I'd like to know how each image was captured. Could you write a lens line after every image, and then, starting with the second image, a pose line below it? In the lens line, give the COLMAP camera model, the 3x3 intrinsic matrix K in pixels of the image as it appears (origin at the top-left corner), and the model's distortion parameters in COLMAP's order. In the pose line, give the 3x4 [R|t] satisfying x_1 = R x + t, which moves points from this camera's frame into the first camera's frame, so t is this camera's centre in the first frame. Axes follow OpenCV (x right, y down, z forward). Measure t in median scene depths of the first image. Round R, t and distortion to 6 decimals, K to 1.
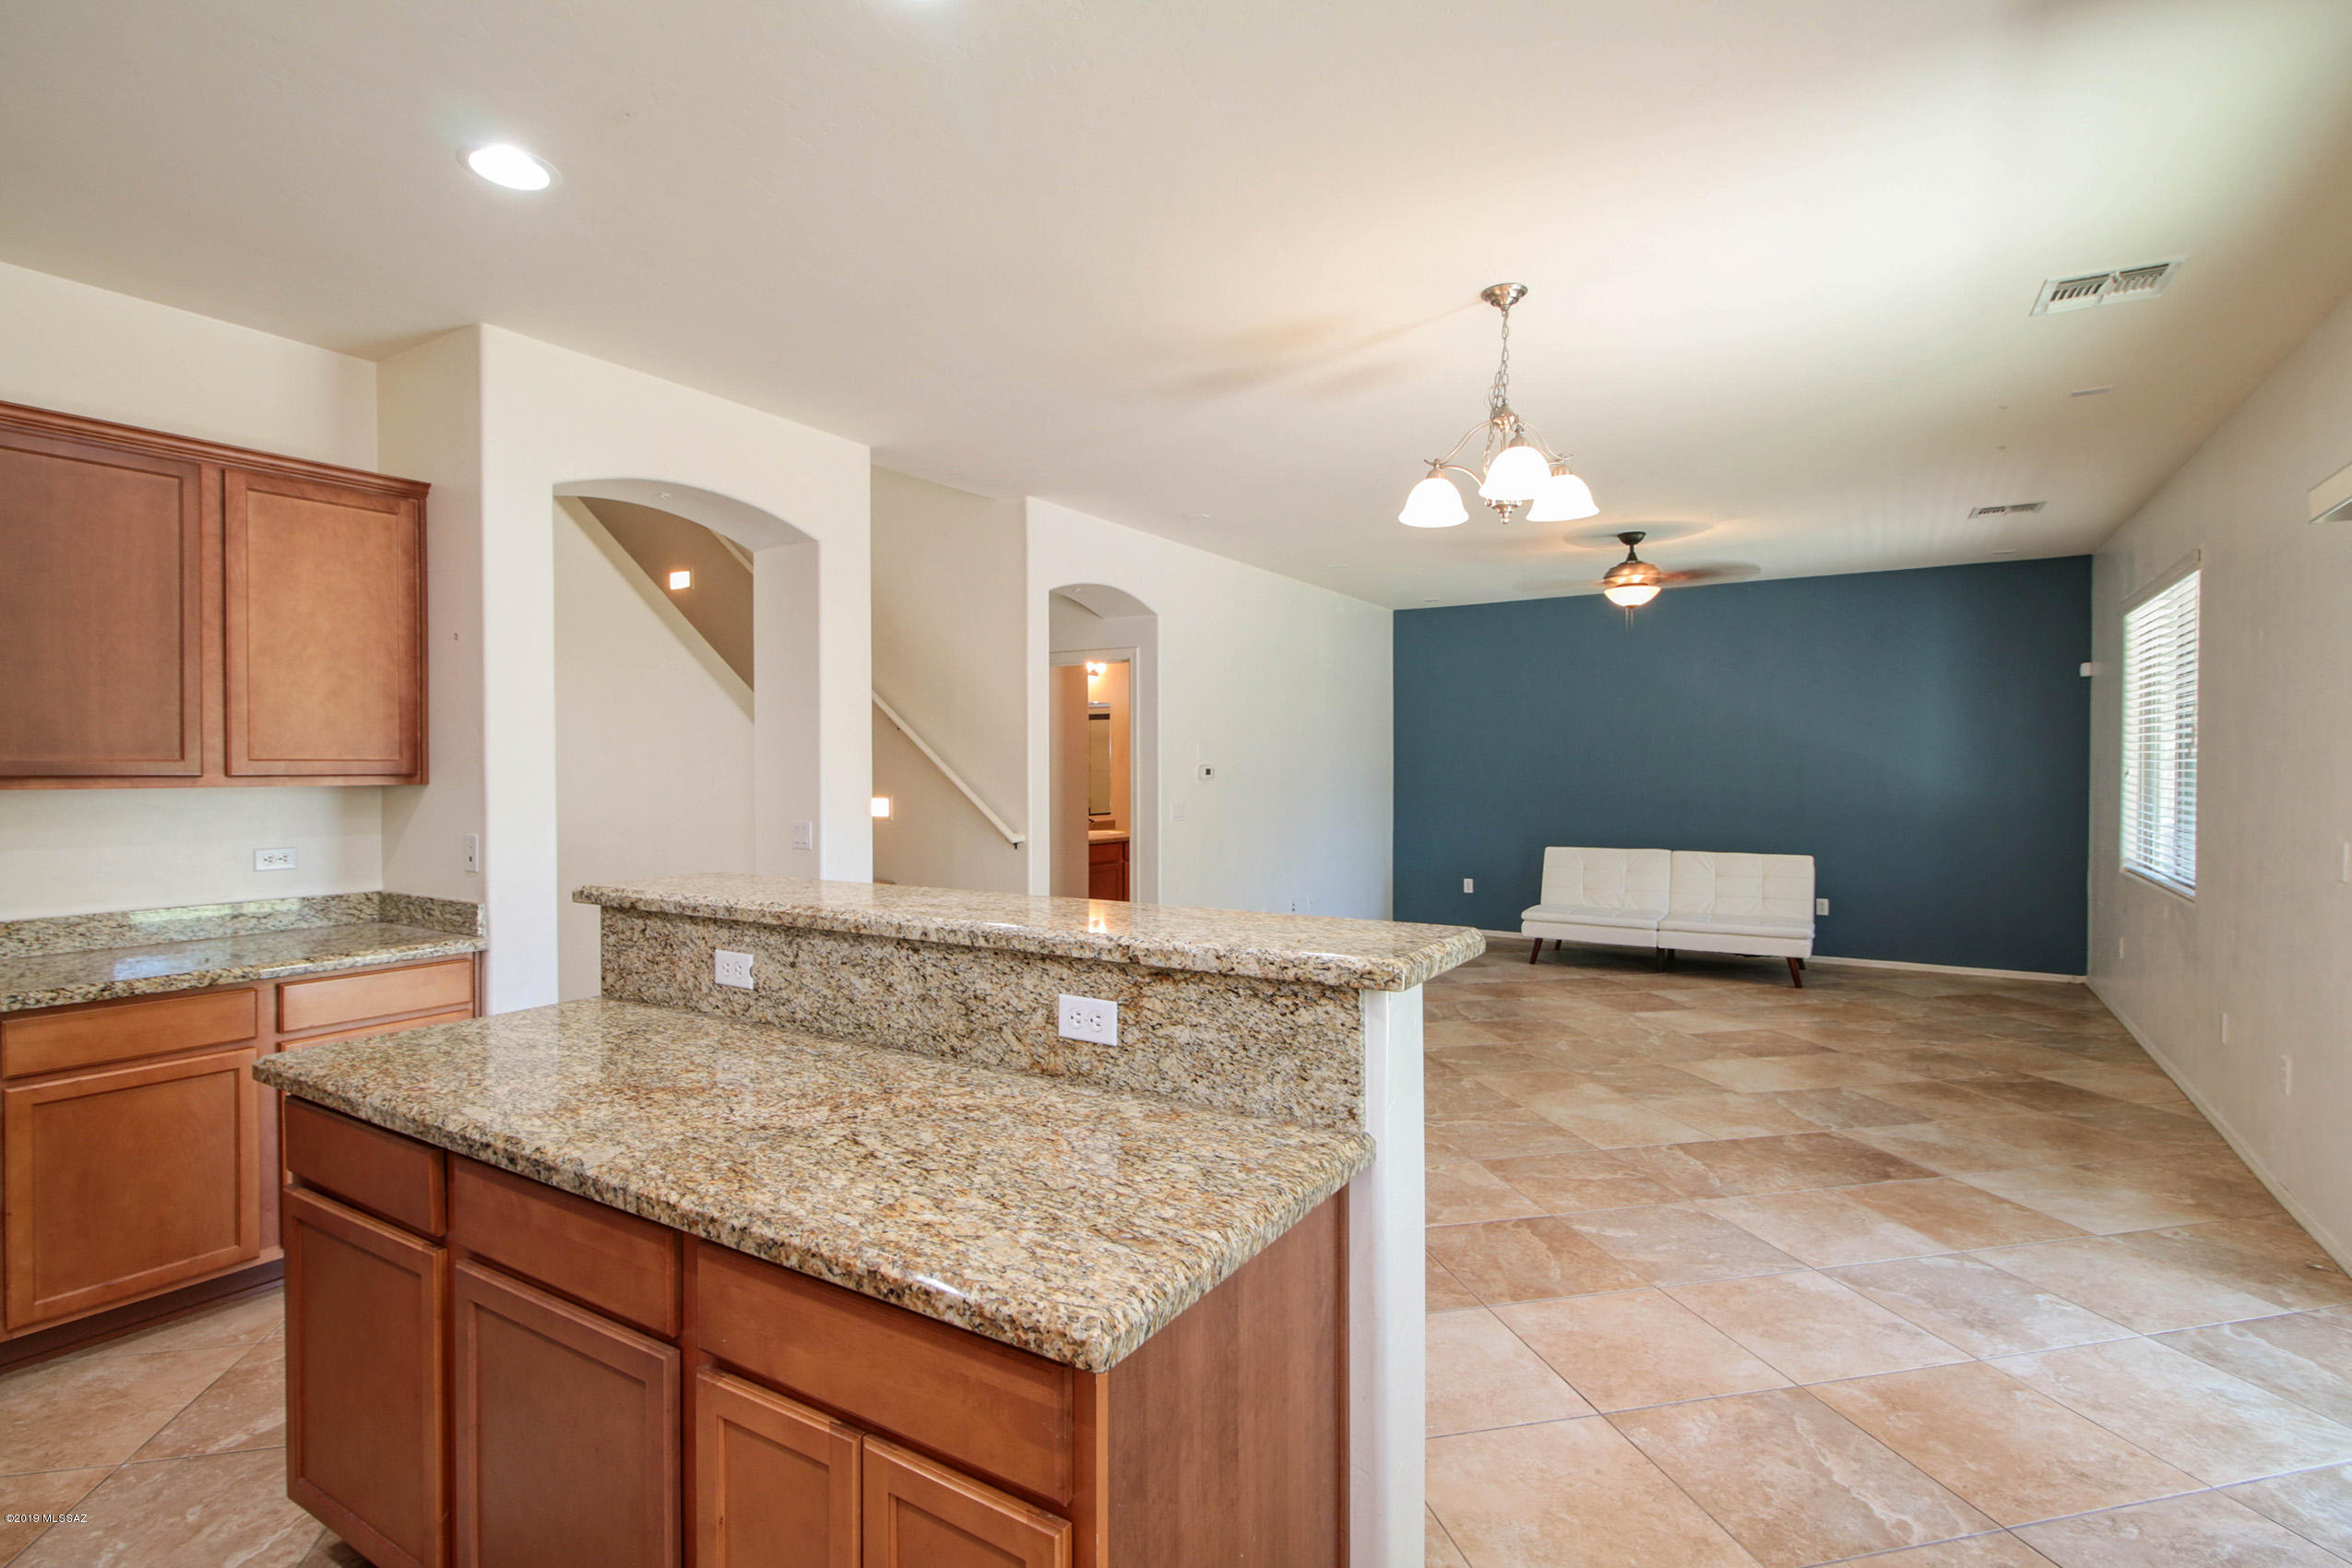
lens RADIAL K [[1132.6, 0, 1165.7], [0, 1132.6, 781.8], [0, 0, 1]] dist [0.015933, -0.012070]
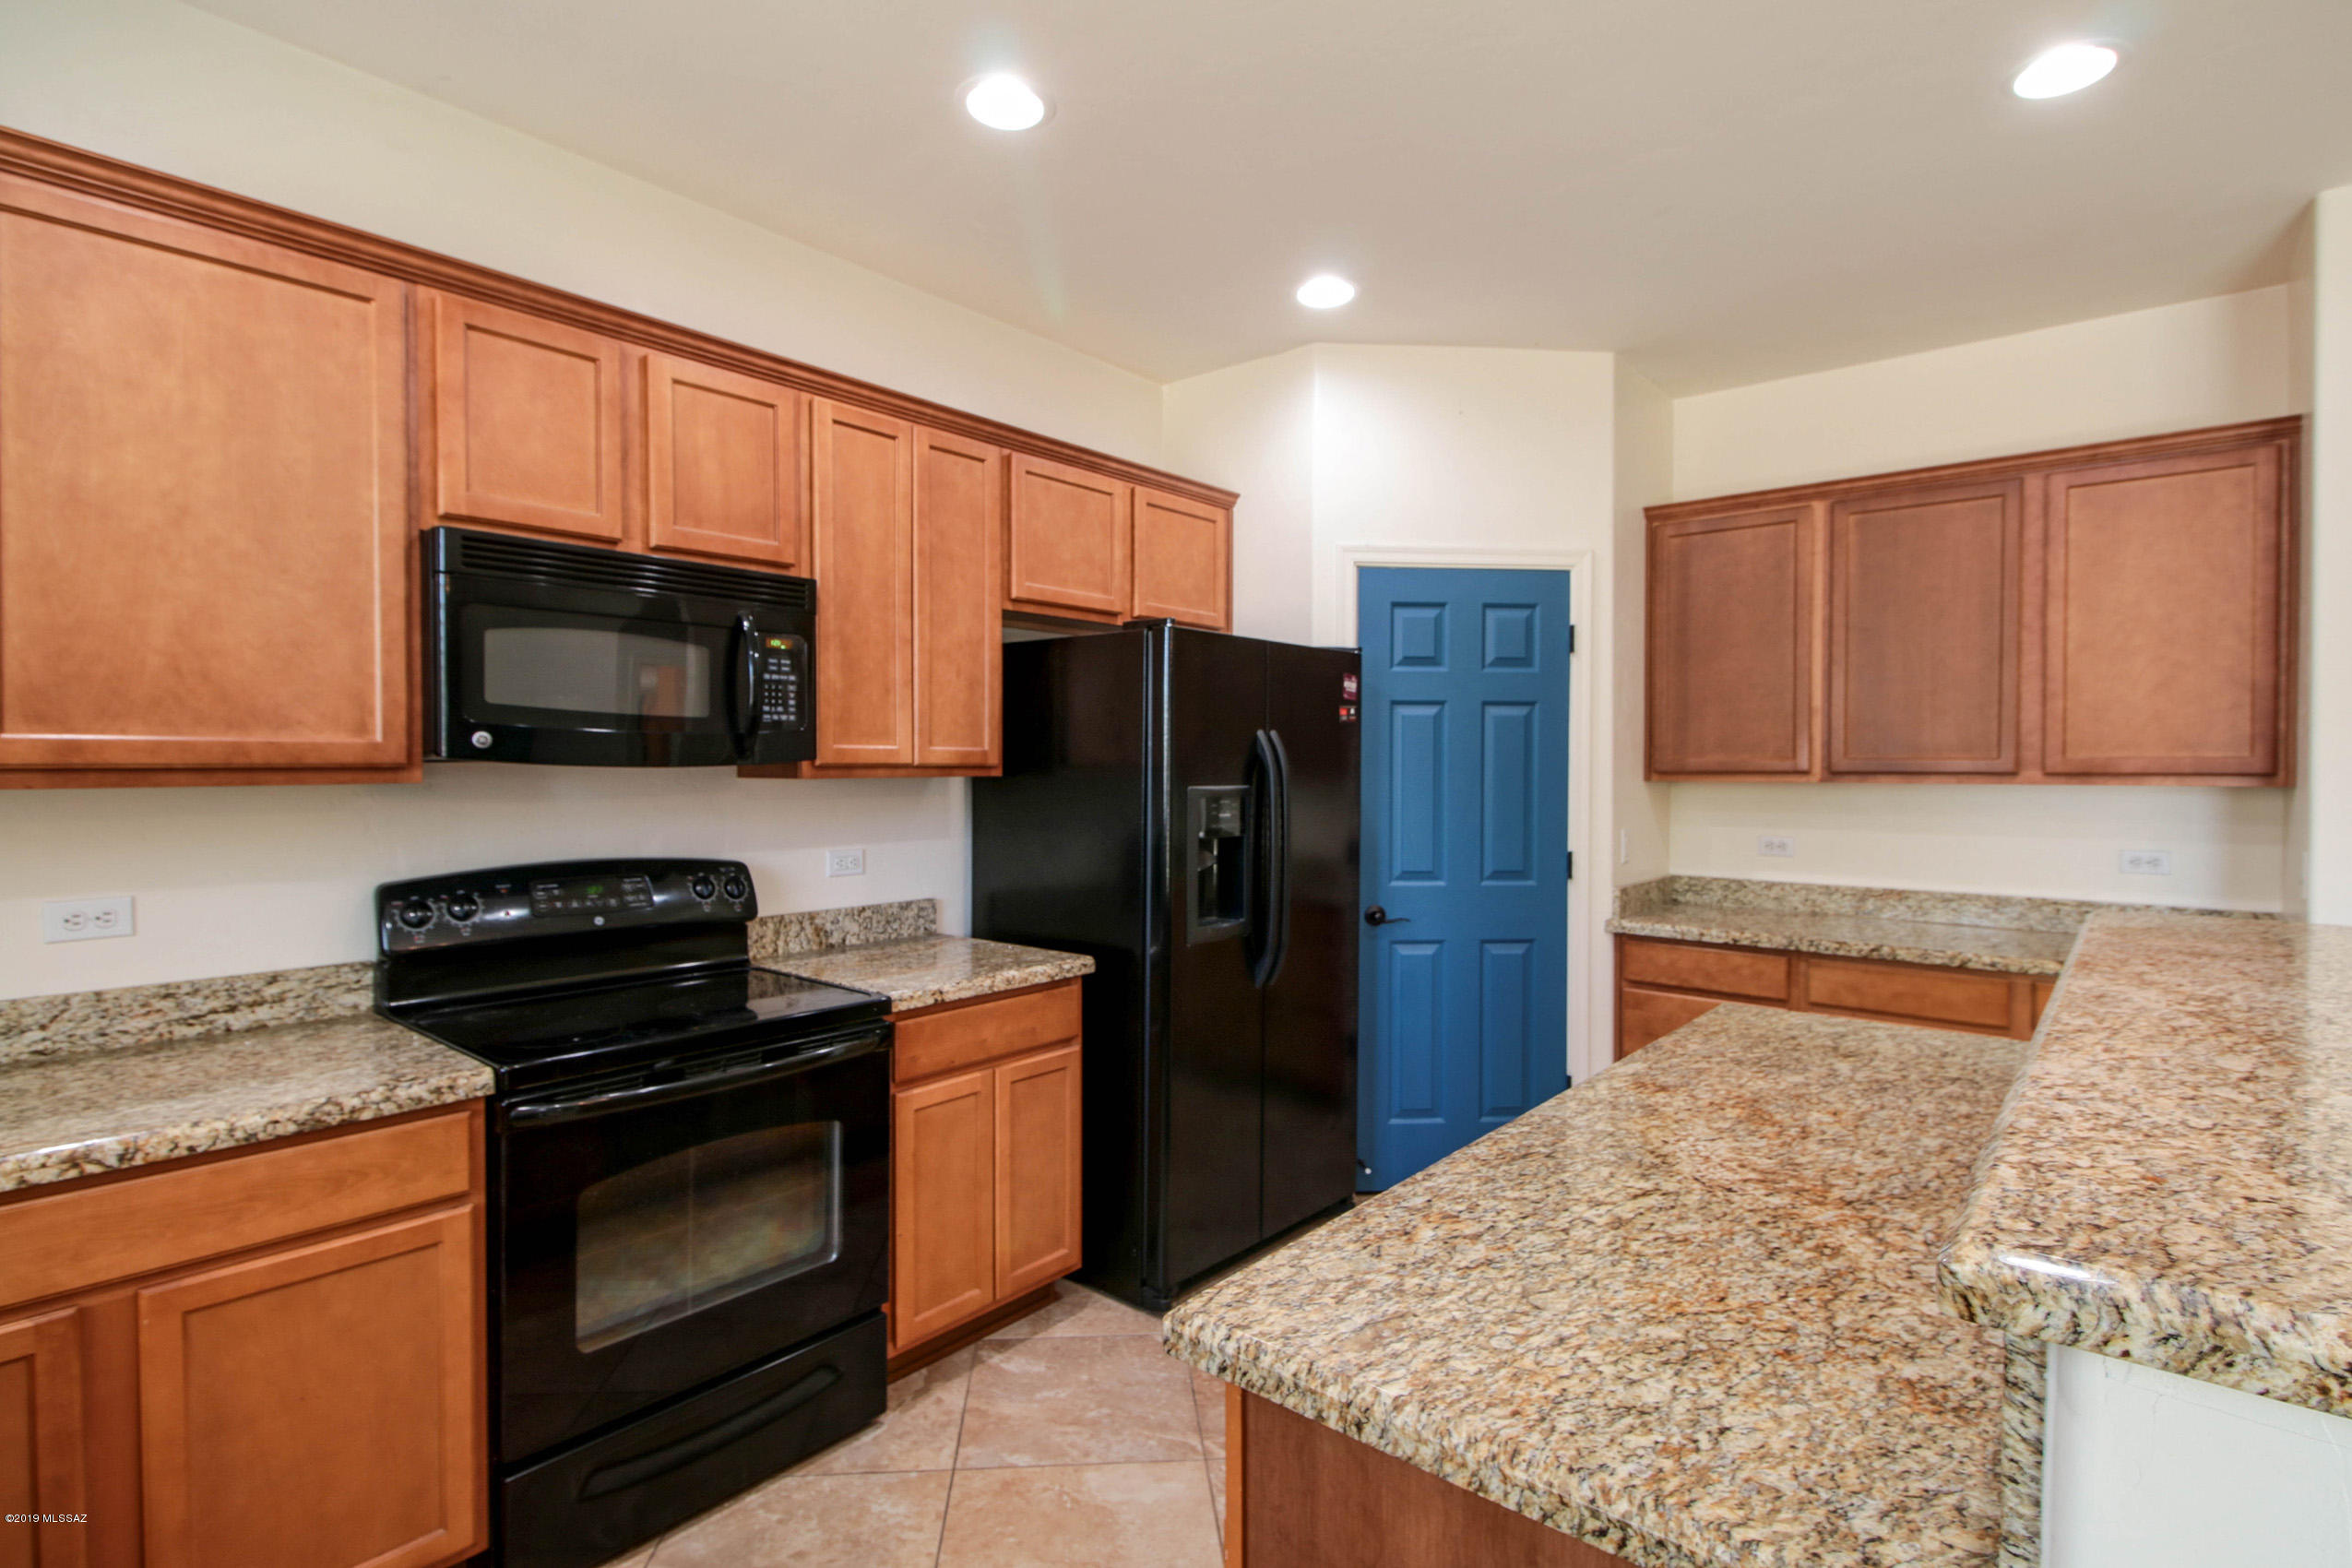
lens RADIAL K [[1132.6, 0, 1165.7], [0, 1132.6, 781.8], [0, 0, 1]] dist [0.015933, -0.012070]
pose [[-0.148564, 0.015159, -0.988787, 0.491912], [-0.014089, 0.999749, 0.017444, -0.007246], [0.988802, 0.016522, -0.148313, 0.589872]]
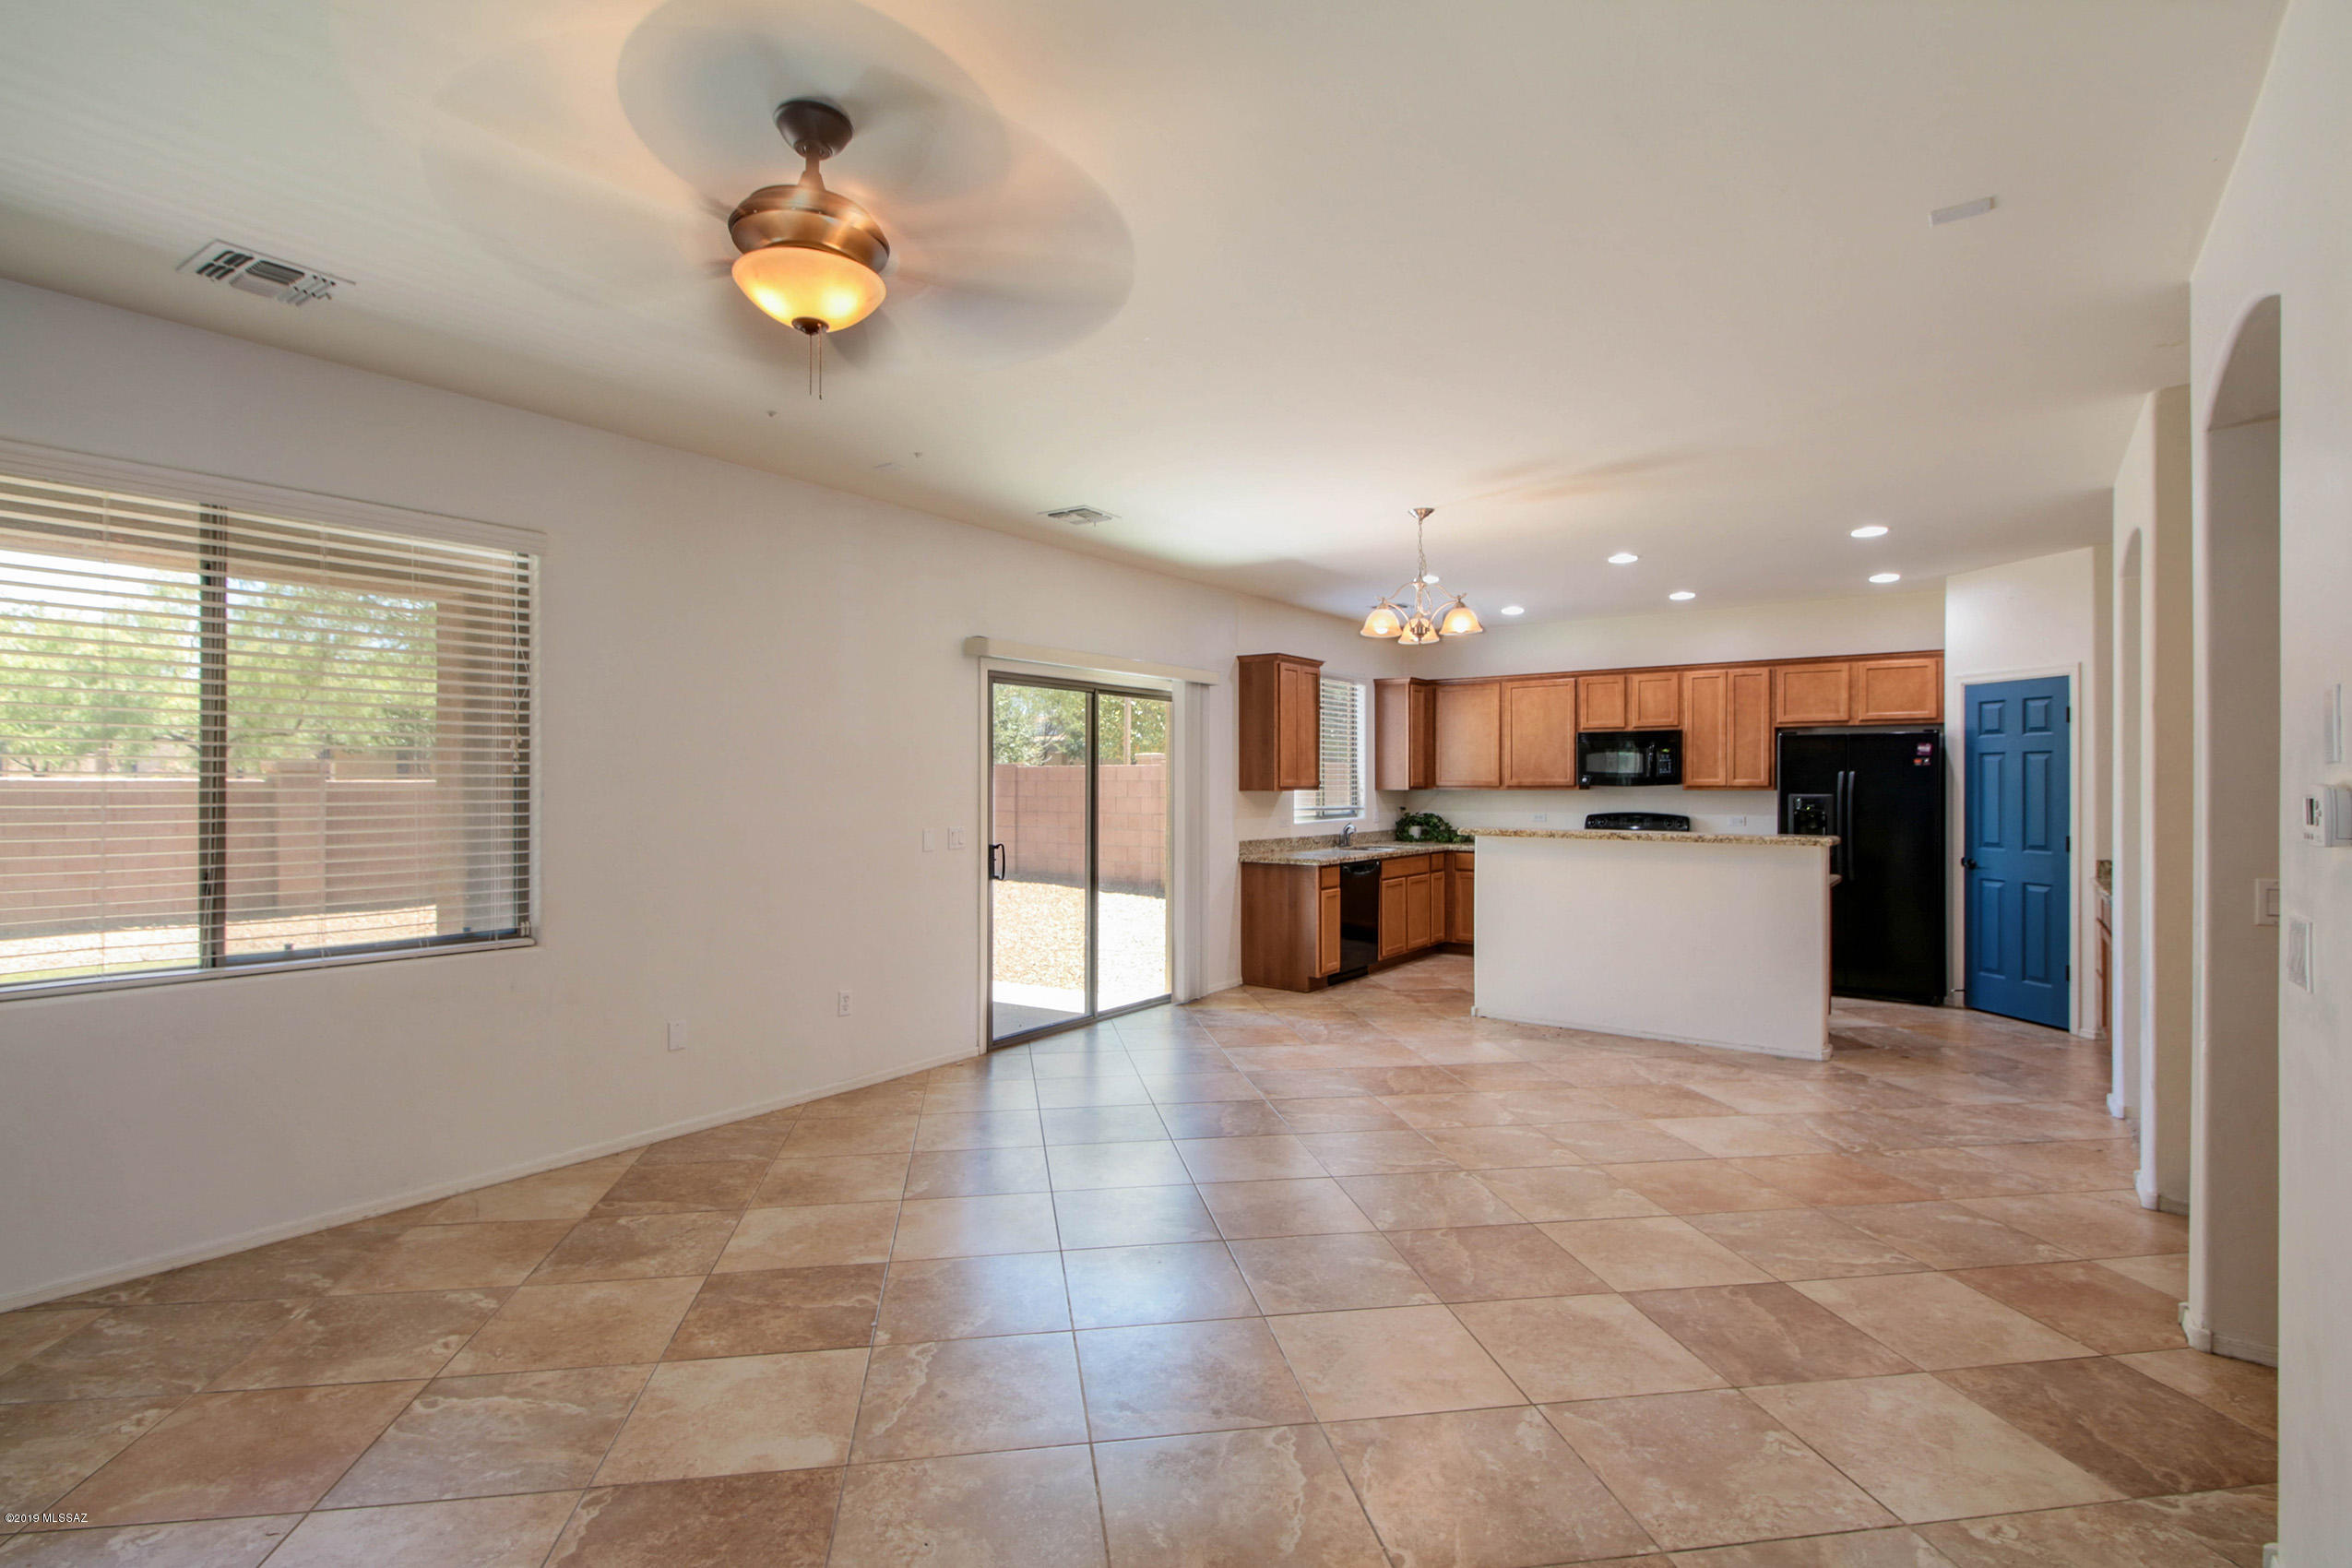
lens RADIAL K [[1132.6, 0, 1165.7], [0, 1132.6, 781.8], [0, 0, 1]] dist [0.015933, -0.012070]
pose [[-0.997217, 0.000272, 0.074558, 0.884313], [0.001083, 0.999941, 0.010834, -0.062732], [-0.074550, 0.010885, -0.997158, 4.392758]]
